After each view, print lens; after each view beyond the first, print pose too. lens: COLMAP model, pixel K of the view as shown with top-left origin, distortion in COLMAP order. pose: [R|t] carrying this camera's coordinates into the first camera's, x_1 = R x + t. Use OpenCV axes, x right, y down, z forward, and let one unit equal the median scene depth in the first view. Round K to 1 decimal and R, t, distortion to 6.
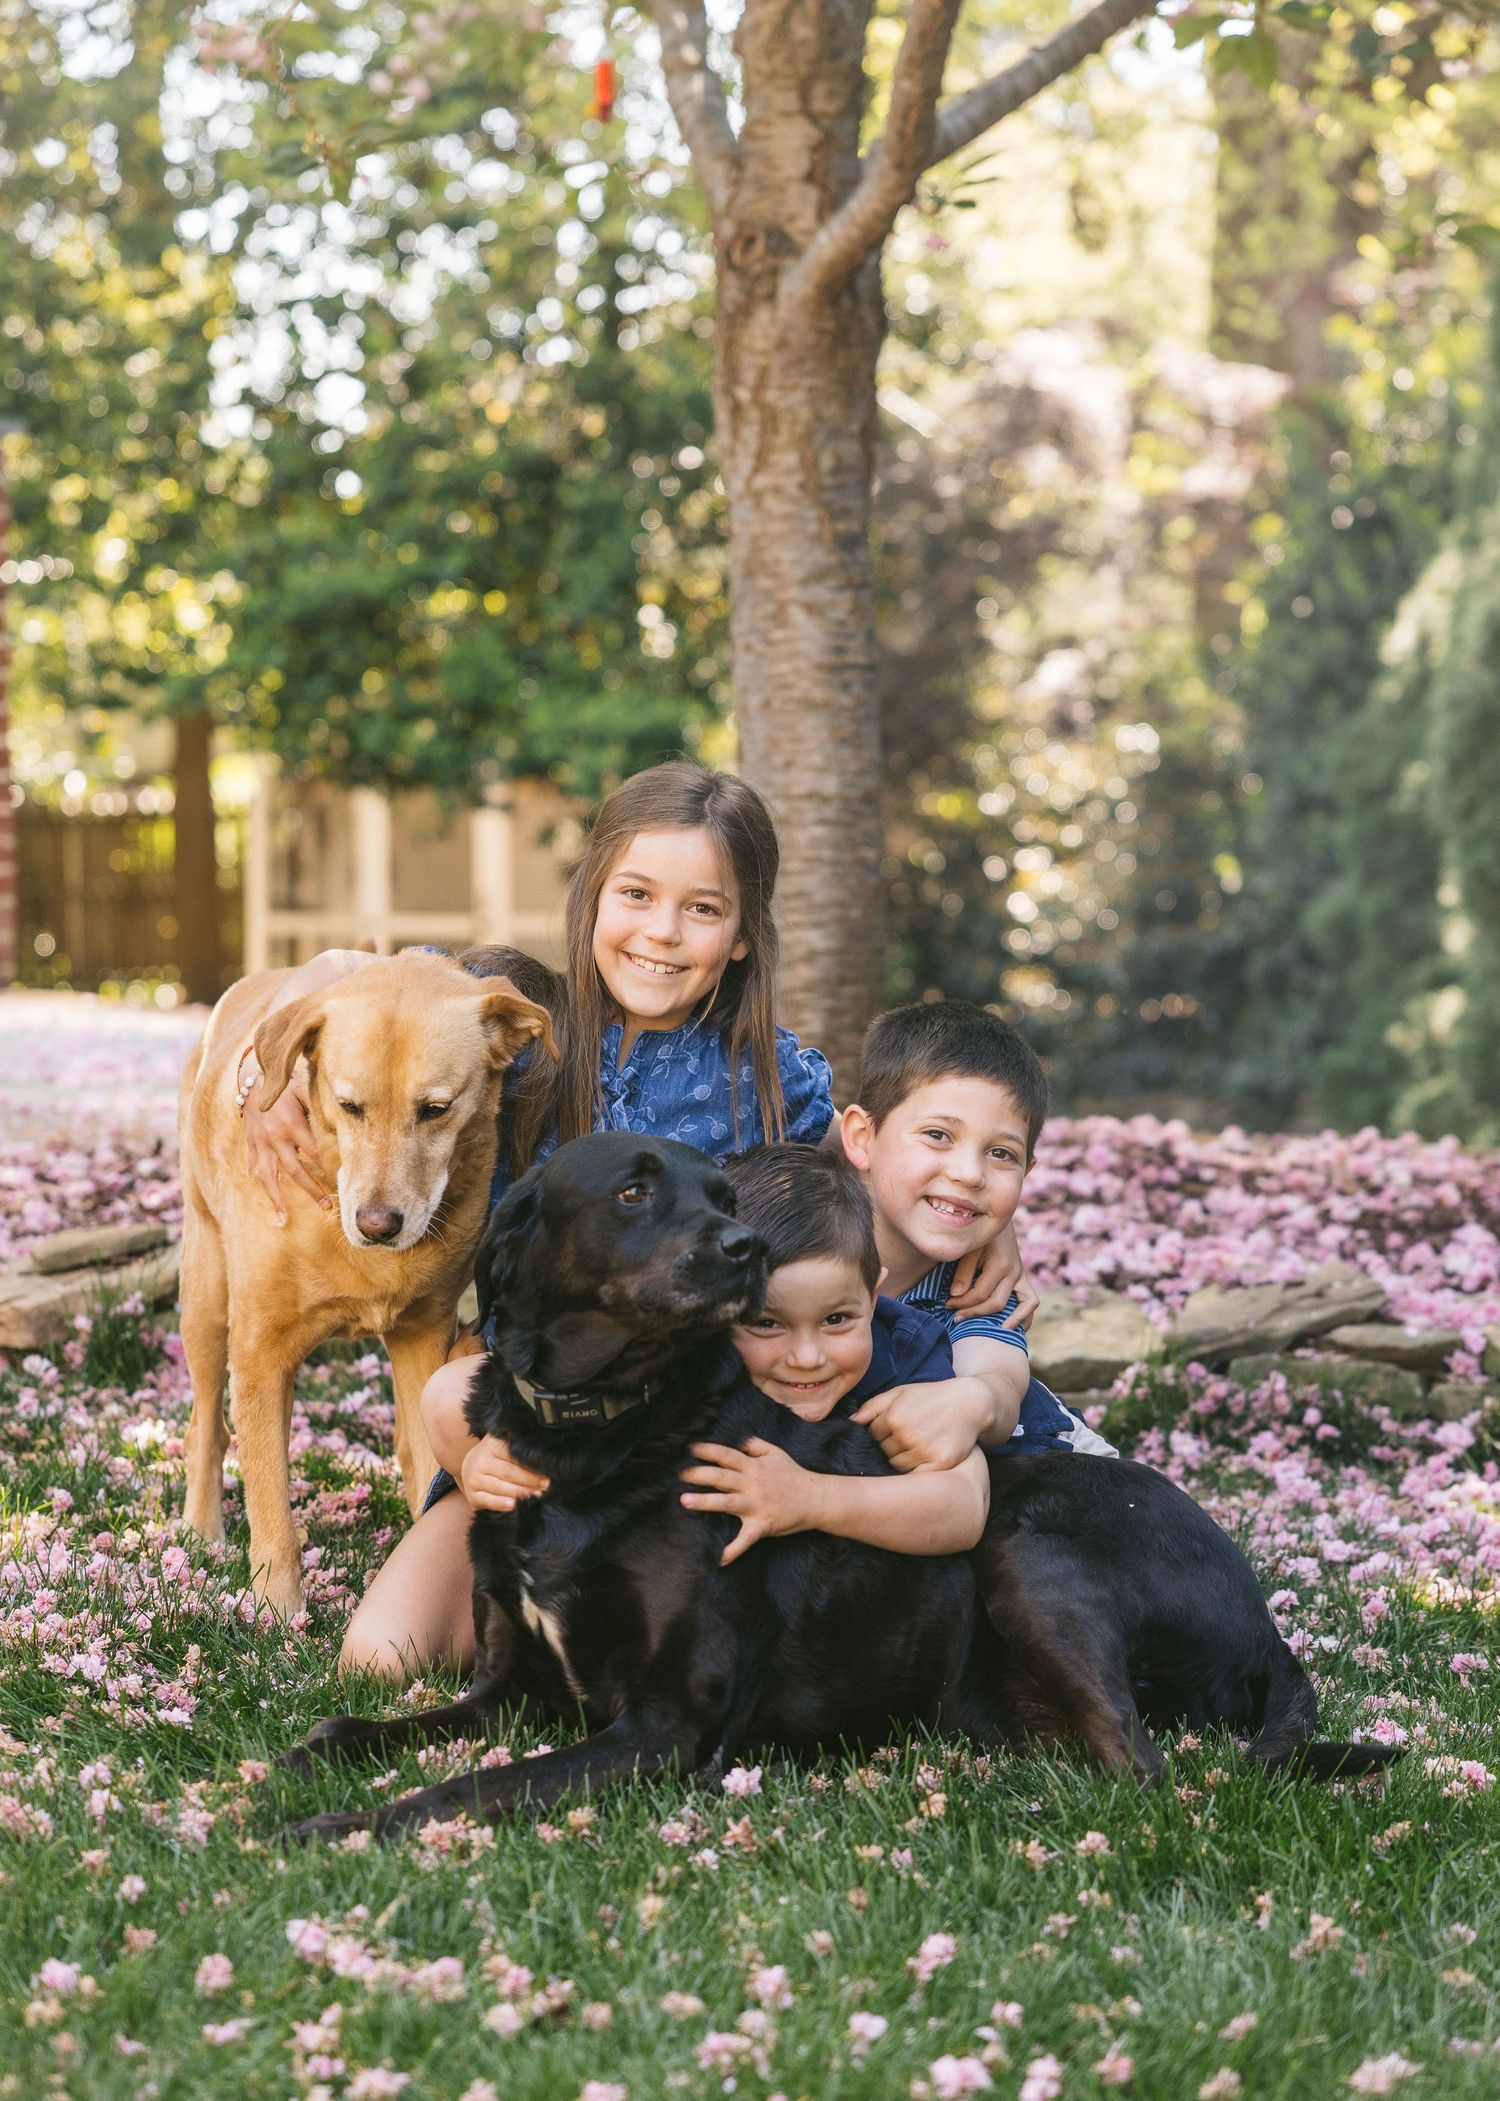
lens RADIAL K [[4166.9, 0, 738.9], [0, 4166.9, 1048.1], [0, 0, 1]] dist [0.074045, 0.000000]
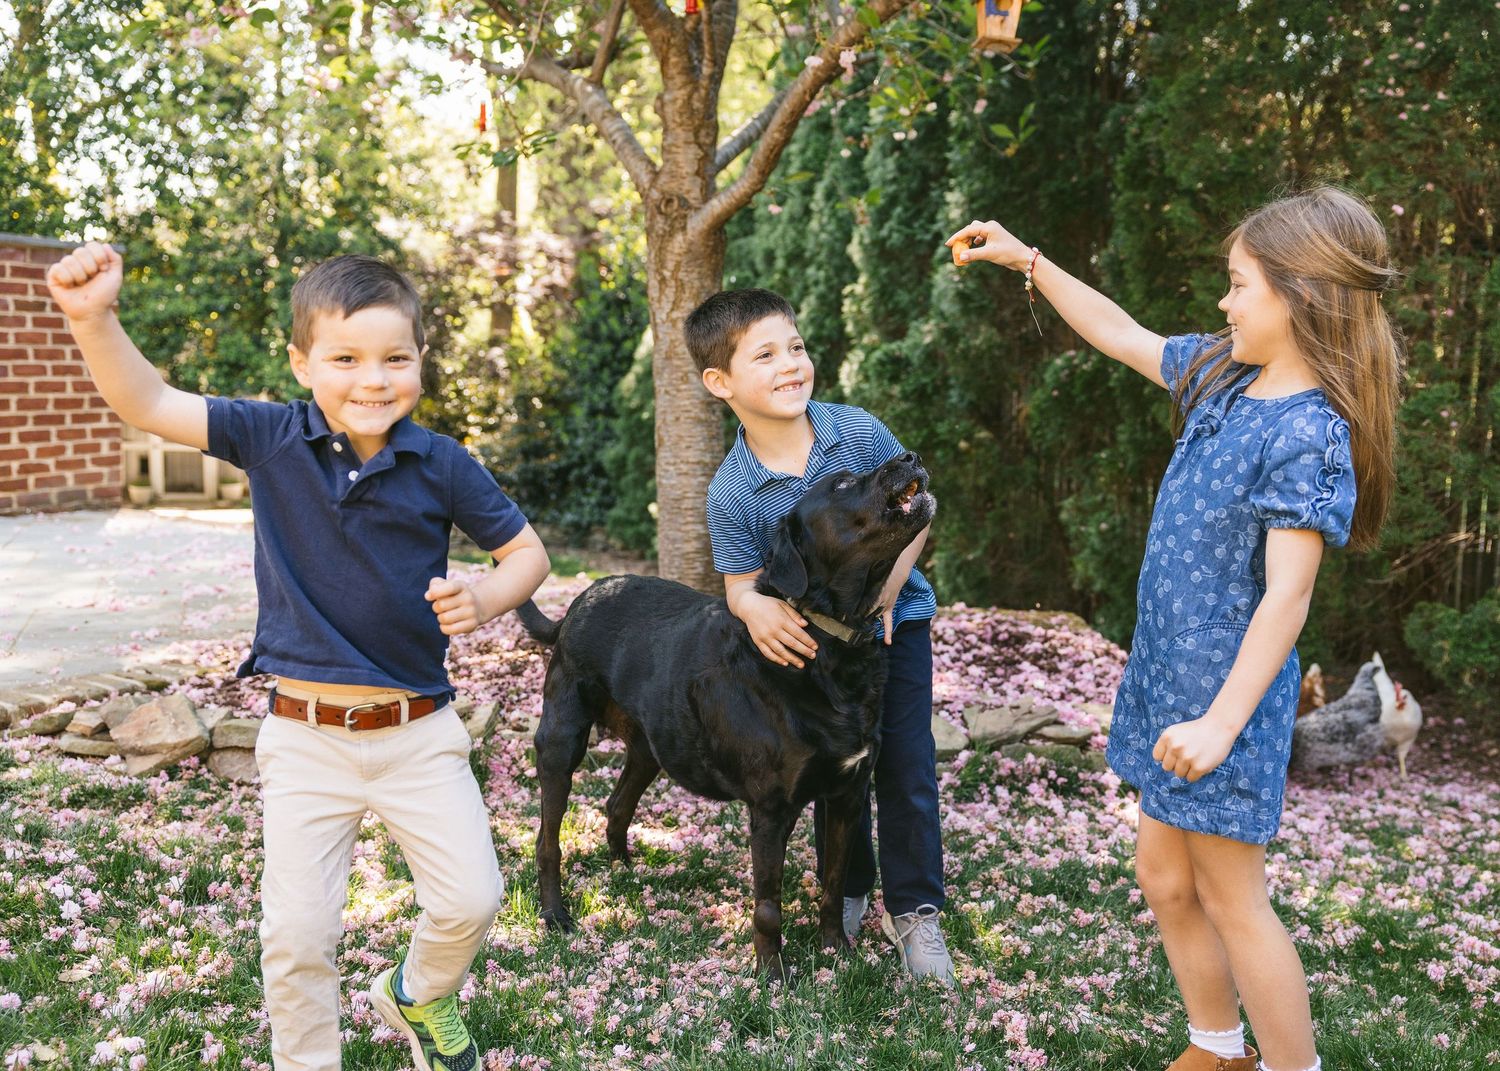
lens RADIAL K [[1533.8, 0, 764.5], [0, 1533.8, 548.5], [0, 0, 1]] dist [0.015345, 0.000000]
pose [[0.946862, -0.011631, 0.321431, -0.206914], [-0.002855, 0.999003, 0.044560, -0.051457], [-0.321628, -0.043110, 0.945884, 0.236838]]
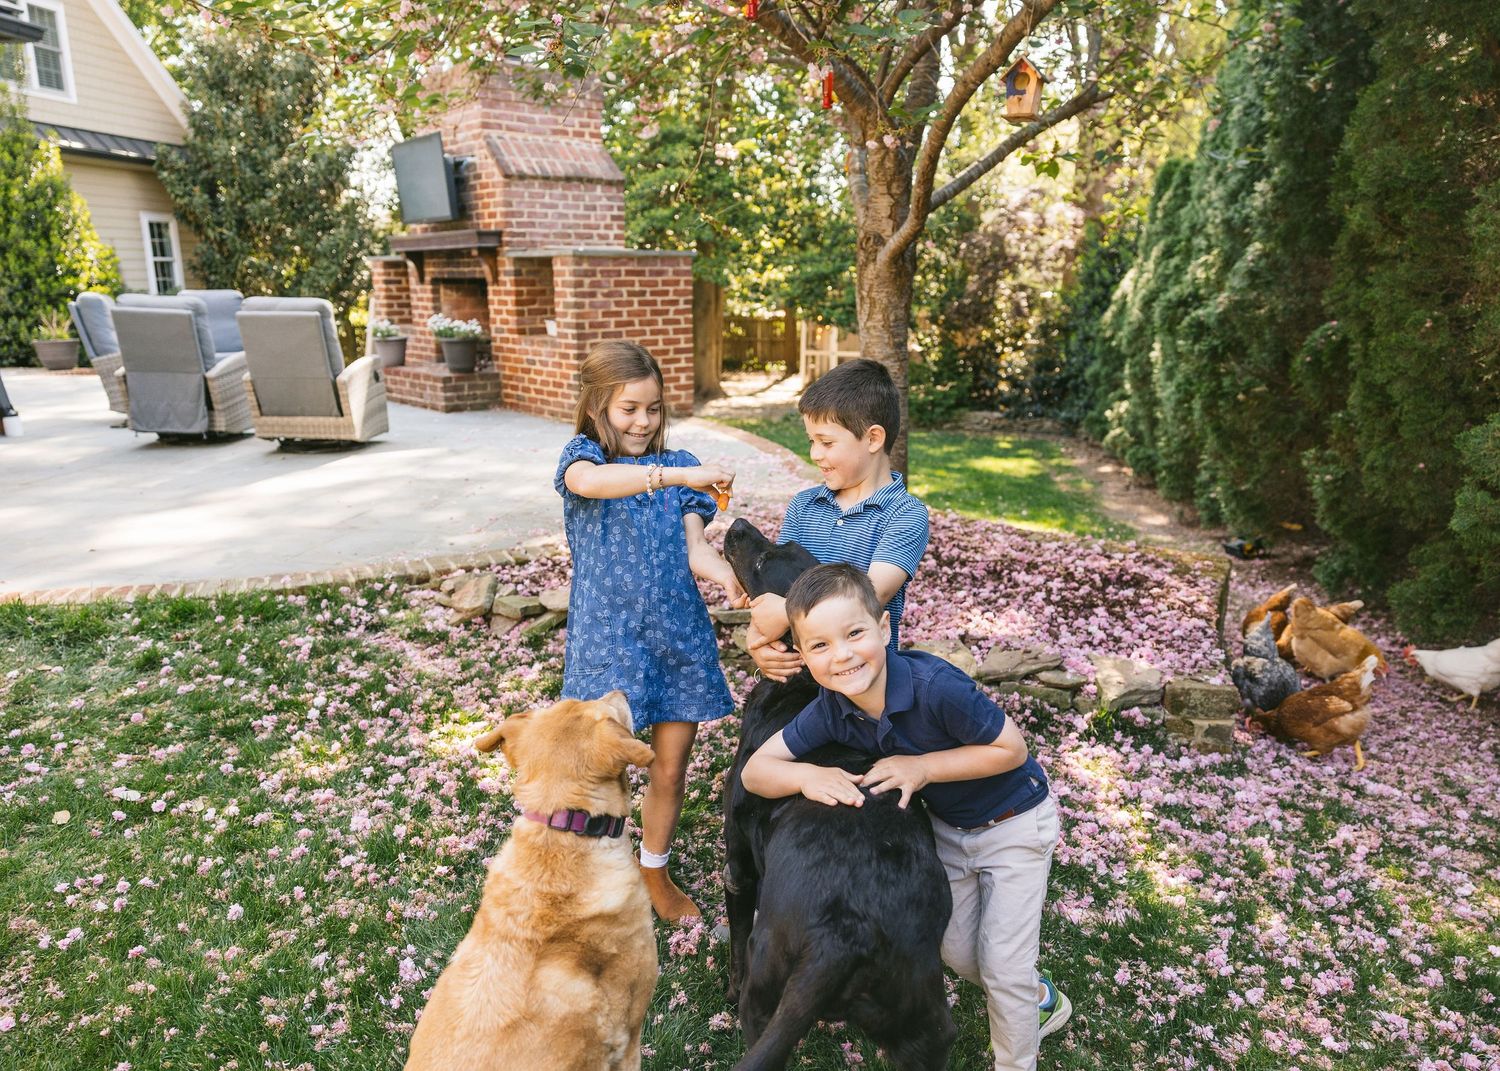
lens RADIAL K [[1036.9, 0, 752.6], [0, 1036.9, 522.1], [0, 0, 1]] dist [0.001757, 0.001353]
pose [[0.983548, 0.043635, -0.175299, 0.058541], [-0.016230, 0.987809, 0.154821, -0.110050], [0.179917, -0.149428, 0.972266, 0.257019]]
